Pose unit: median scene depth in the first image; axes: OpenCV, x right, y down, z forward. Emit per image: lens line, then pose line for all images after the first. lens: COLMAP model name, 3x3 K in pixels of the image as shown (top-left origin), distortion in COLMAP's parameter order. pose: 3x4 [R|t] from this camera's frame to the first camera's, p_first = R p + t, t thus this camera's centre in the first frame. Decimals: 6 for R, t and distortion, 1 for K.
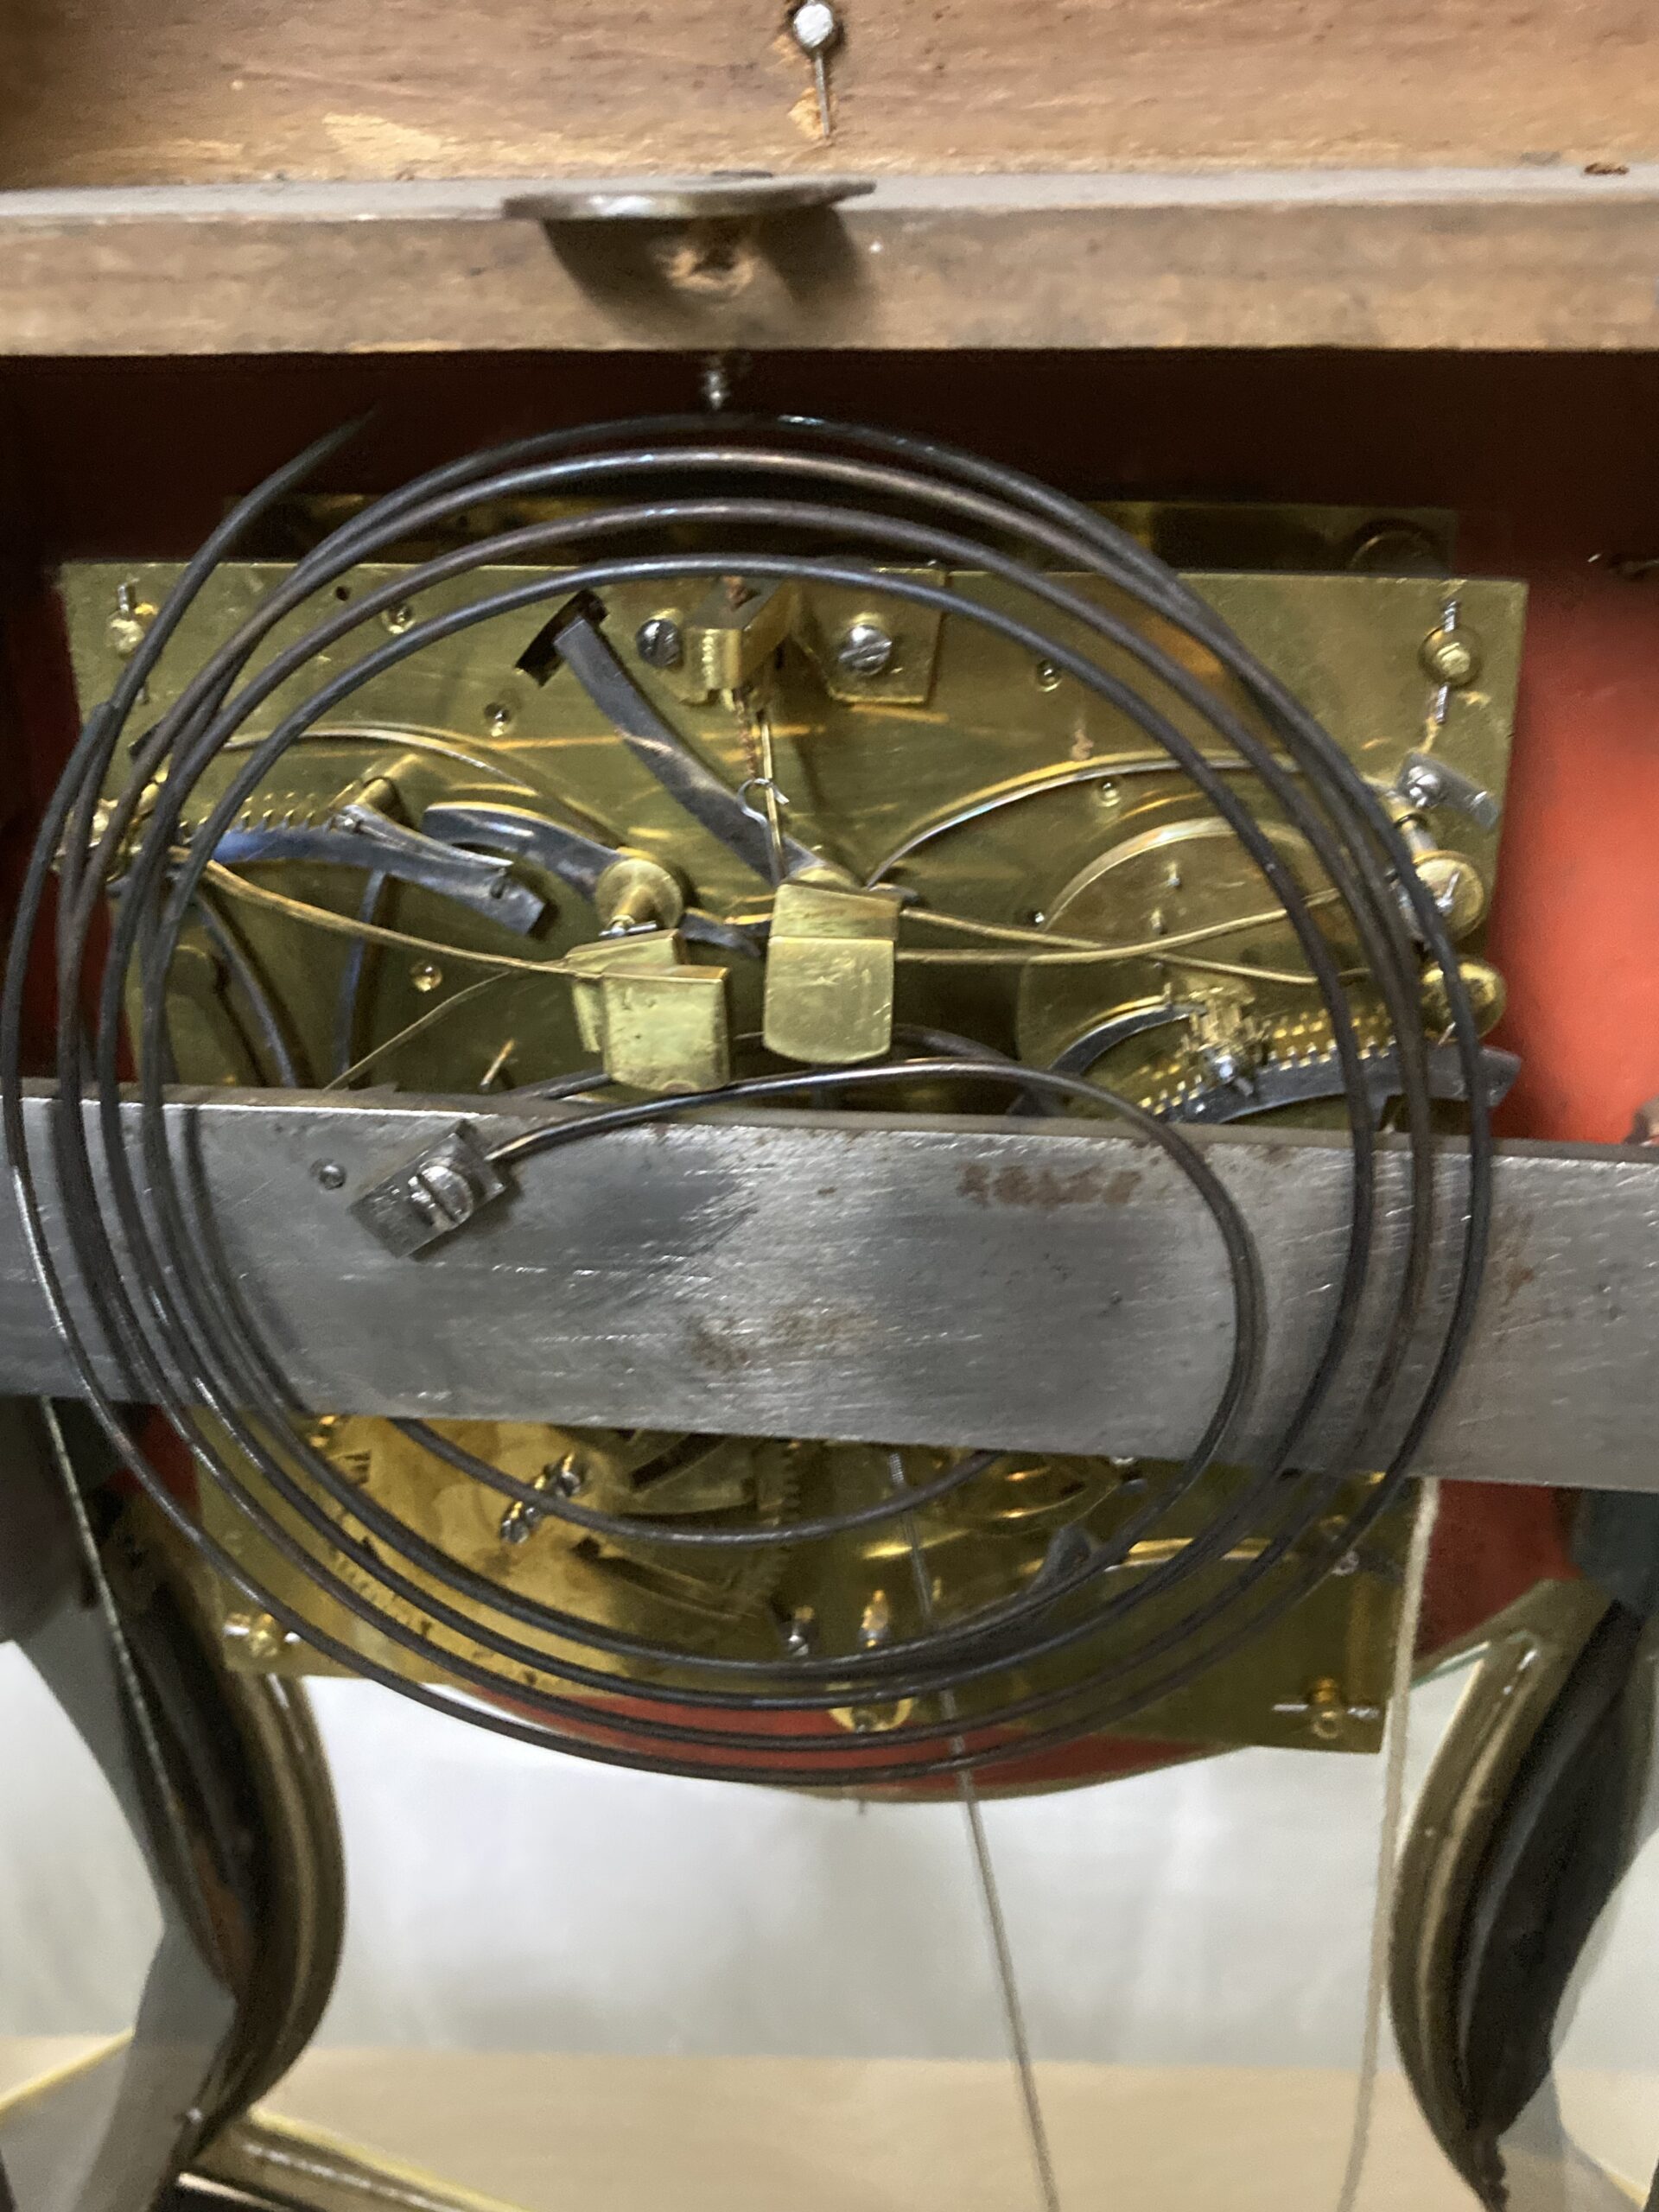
lens RADIAL K [[2062.3, 0, 826.2], [0, 2062.3, 1104.6], [0, 0, 1]] dist [-0.000590, 0.000000]
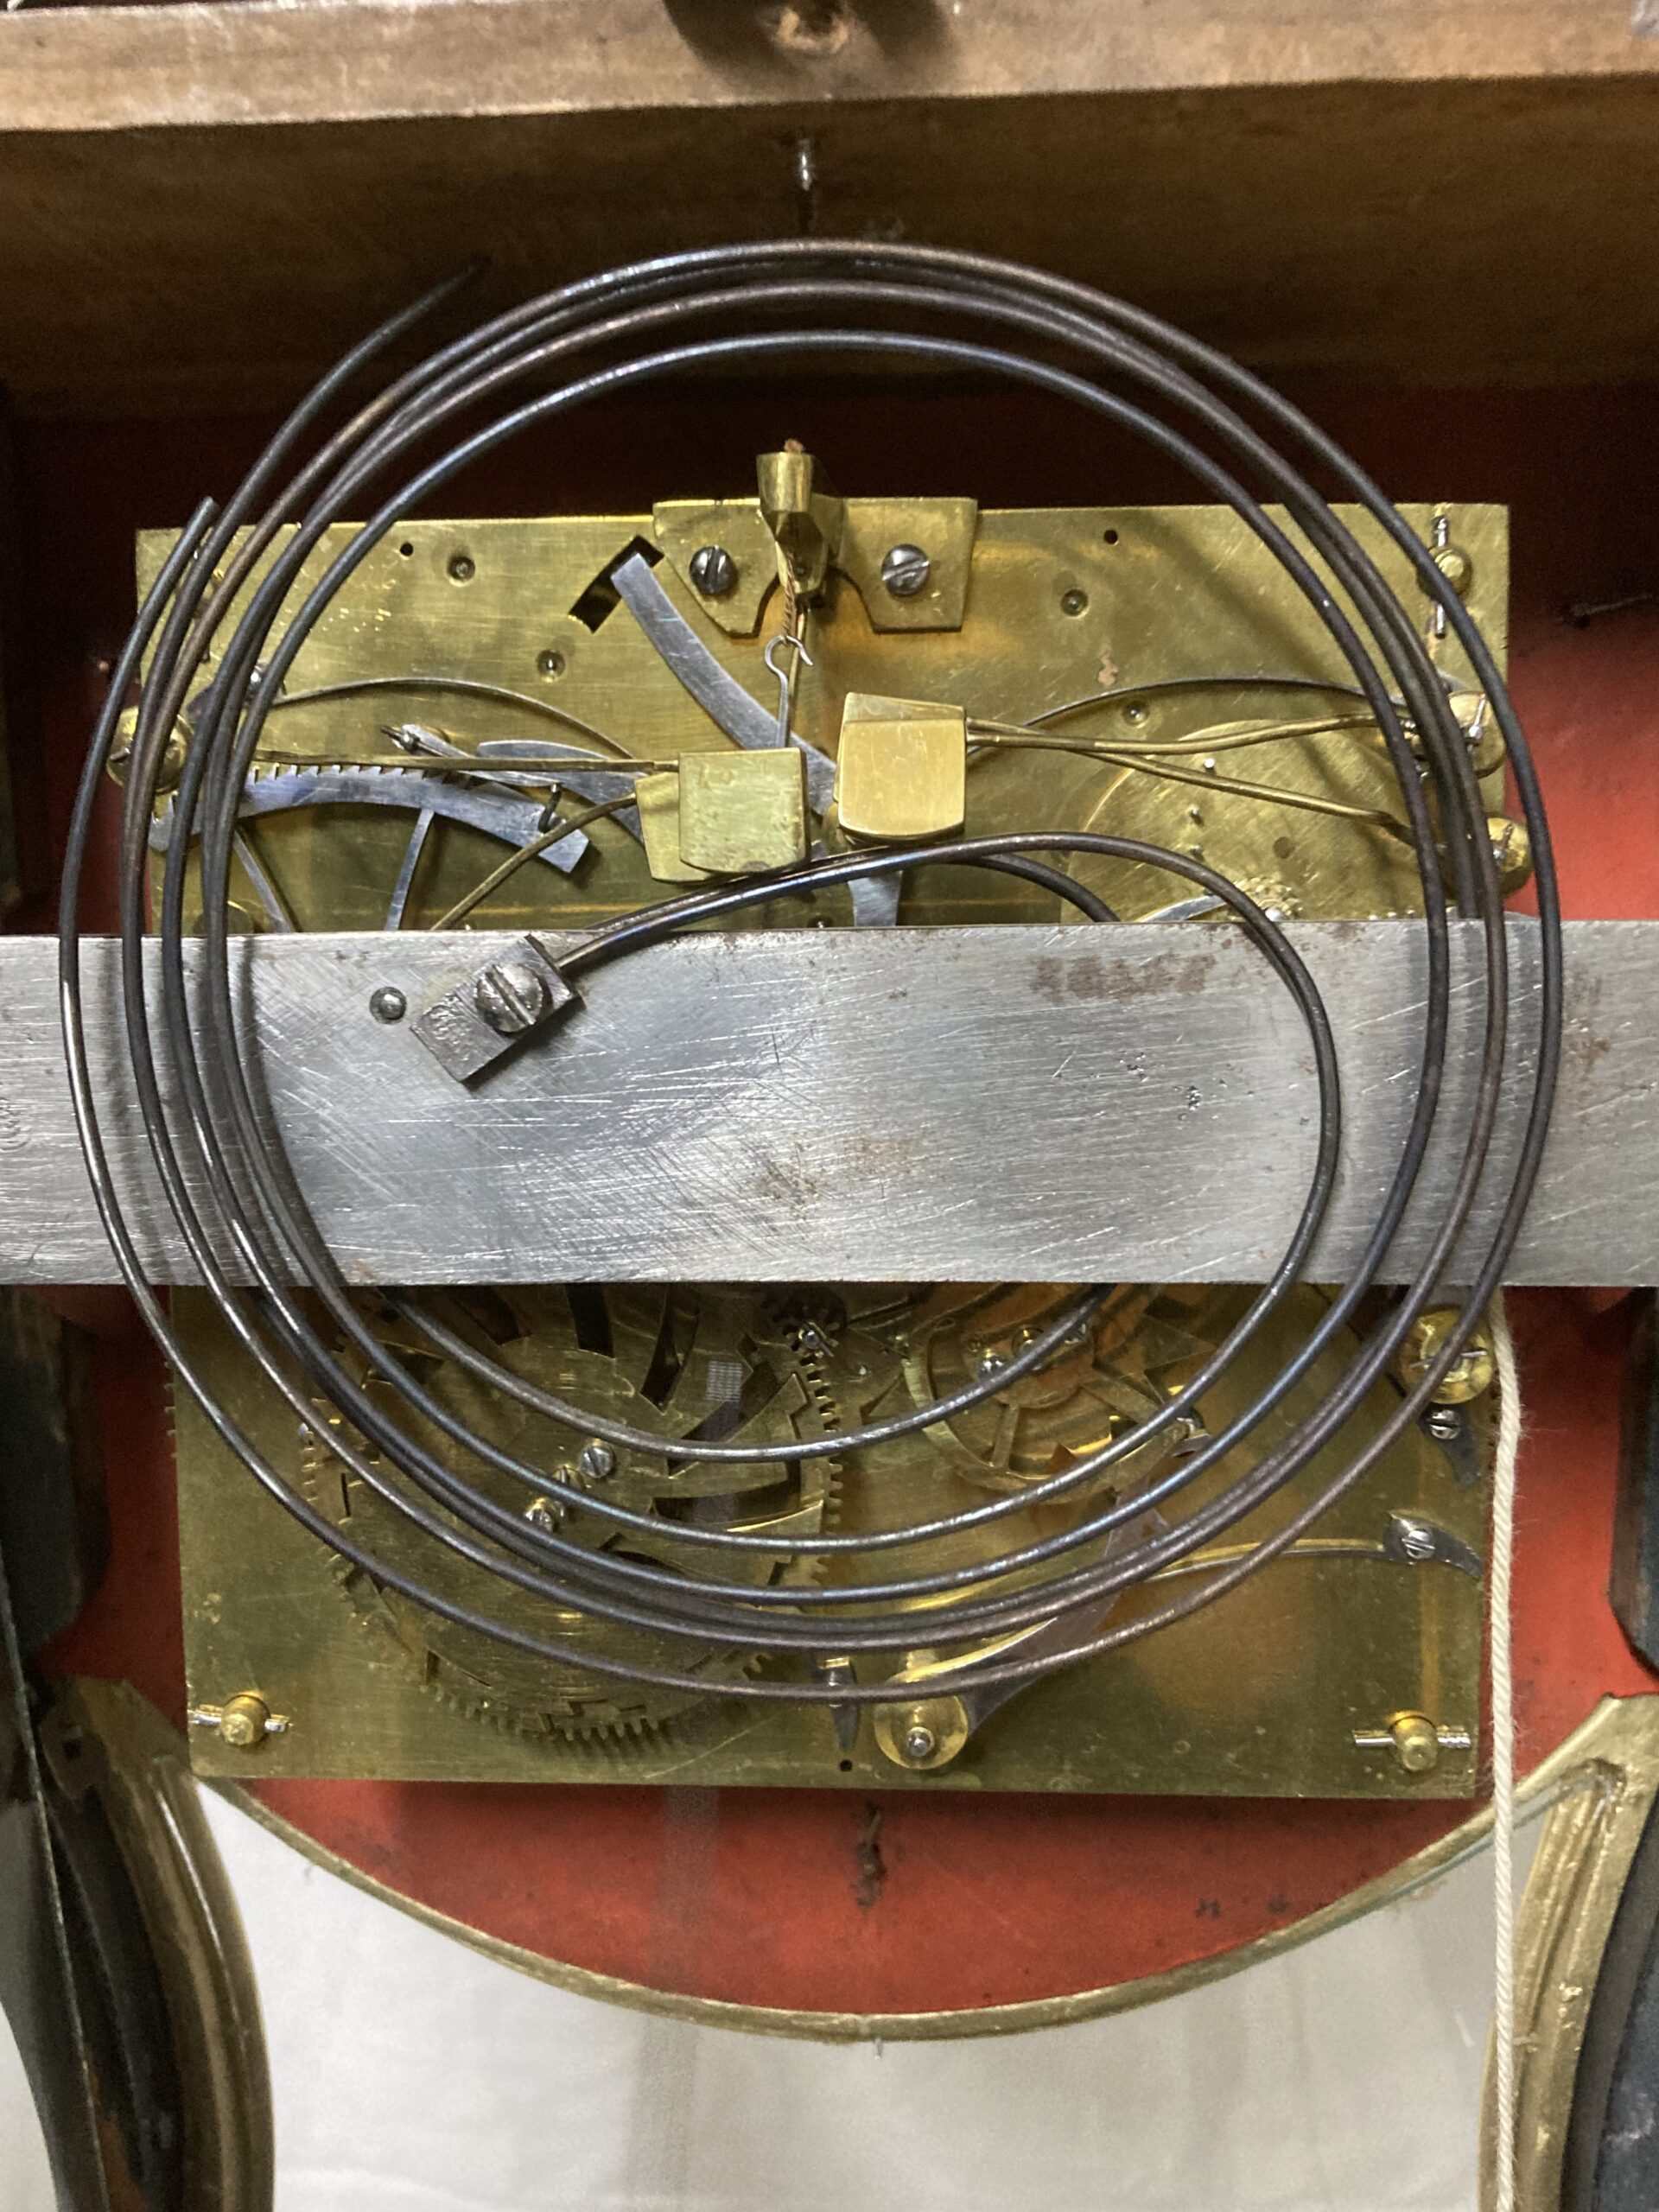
lens RADIAL K [[2062.3, 0, 831.4], [0, 2062.3, 1105.6], [0, 0, 1]] dist [-0.000590, 0.000000]
pose [[0.998301, -0.010008, 0.057401, -0.091431], [0.026471, 0.955508, -0.293774, 0.390572], [-0.051907, 0.294794, 0.954150, 0.070062]]
